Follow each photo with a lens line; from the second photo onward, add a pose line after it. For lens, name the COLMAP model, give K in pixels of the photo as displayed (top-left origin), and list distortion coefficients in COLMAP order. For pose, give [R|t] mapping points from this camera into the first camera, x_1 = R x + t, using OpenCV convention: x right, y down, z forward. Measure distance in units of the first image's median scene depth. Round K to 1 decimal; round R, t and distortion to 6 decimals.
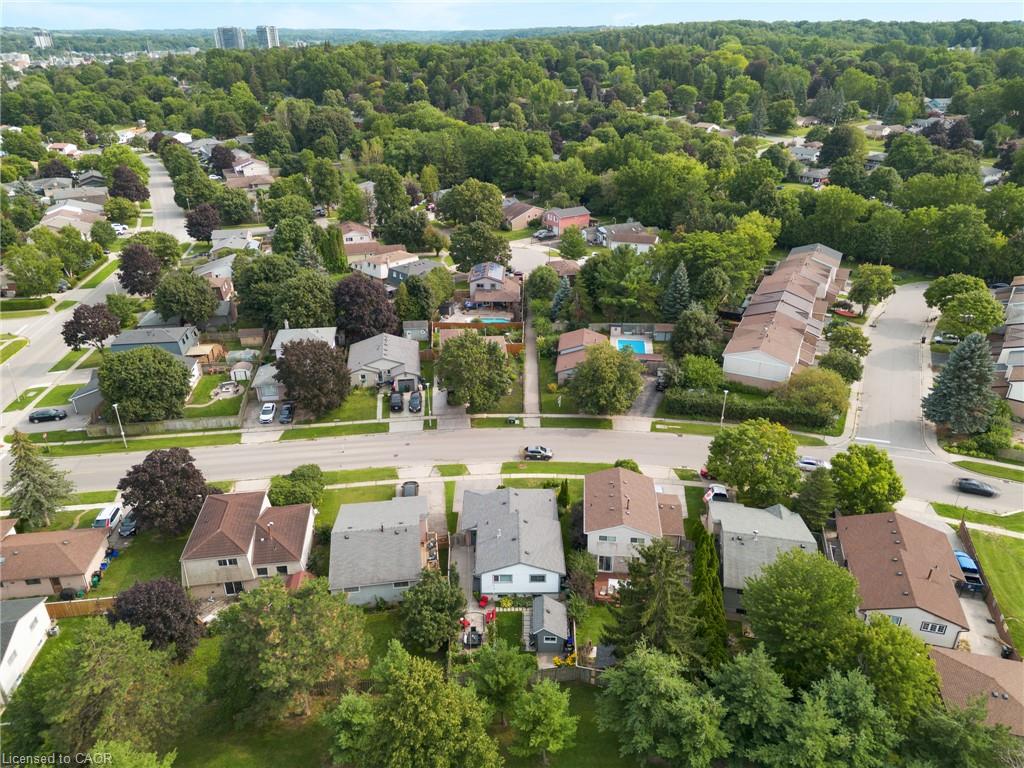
lens RADIAL K [[727.9, 0, 512.0], [0, 727.9, 378.2], [0, 0, 1]] dist [0.040552, -0.010300]
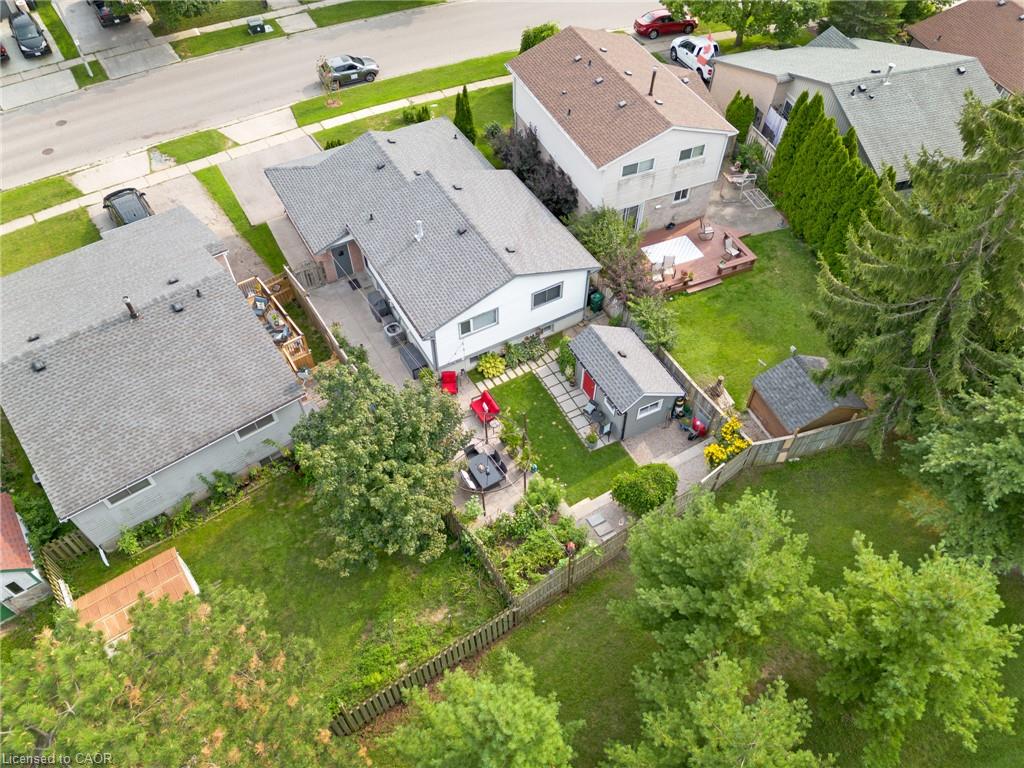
lens RADIAL K [[727.9, 0, 512.6], [0, 727.9, 379.4], [0, 0, 1]] dist [0.040552, -0.010300]
pose [[0.874883, -0.370238, 0.312255, -0.110167], [0.204833, 0.867056, 0.454156, 0.084980], [-0.438888, -0.333373, 0.834410, 0.473907]]
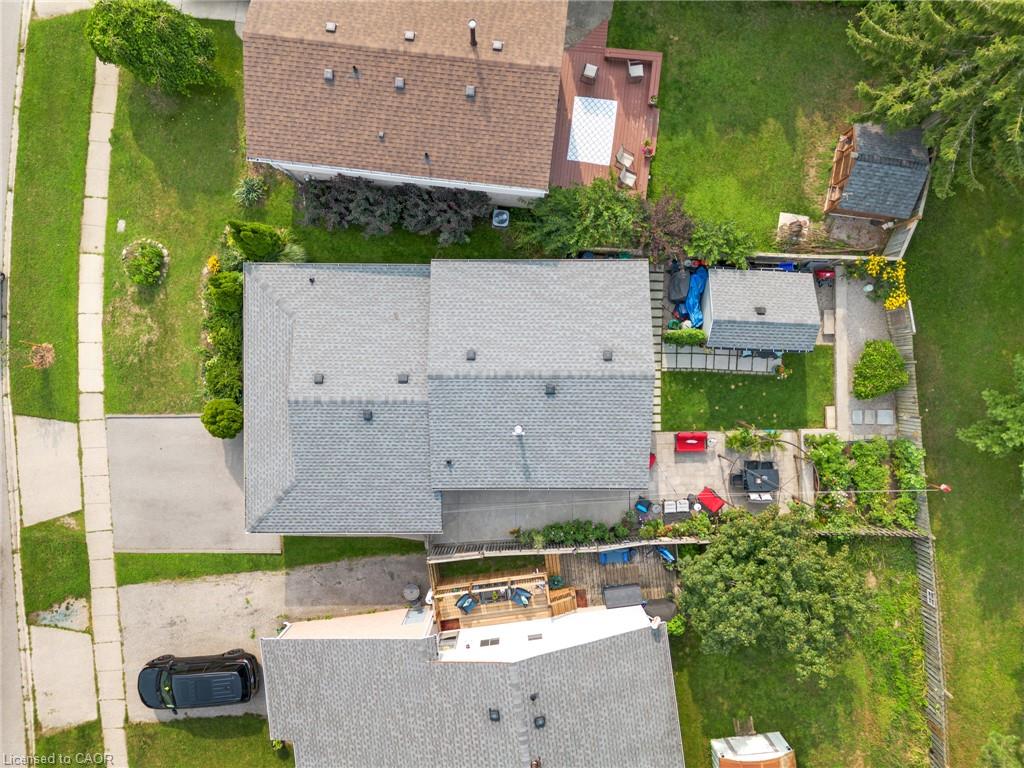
lens RADIAL K [[727.9, 0, 509.4], [0, 727.9, 383.3], [0, 0, 1]] dist [0.040552, -0.010300]
pose [[0.008316, -0.999934, -0.007956, 0.007239], [0.437907, -0.003511, 0.899013, -0.091208], [-0.898982, -0.010960, 0.437849, 0.683424]]
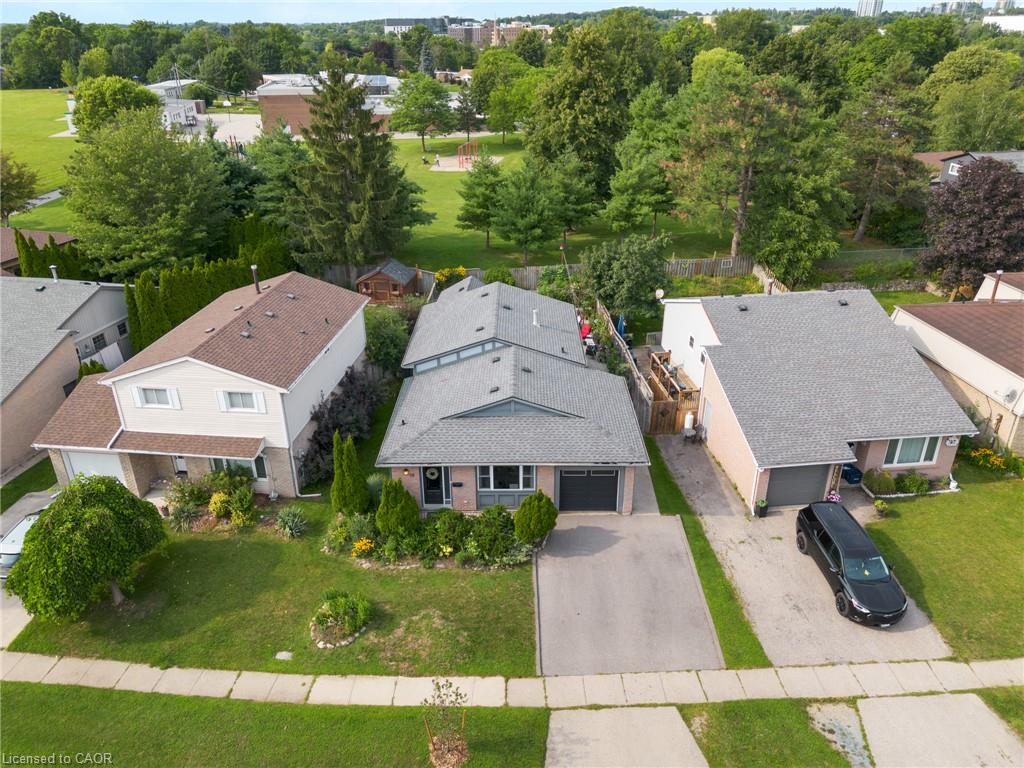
lens RADIAL K [[727.9, 0, 512.3], [0, 727.9, 383.6], [0, 0, 1]] dist [0.040552, -0.010300]
pose [[-0.999770, 0.005405, 0.020734, -0.009293], [0.019587, 0.622789, 0.782145, -0.119704], [-0.008685, 0.782371, -0.622752, 1.086263]]
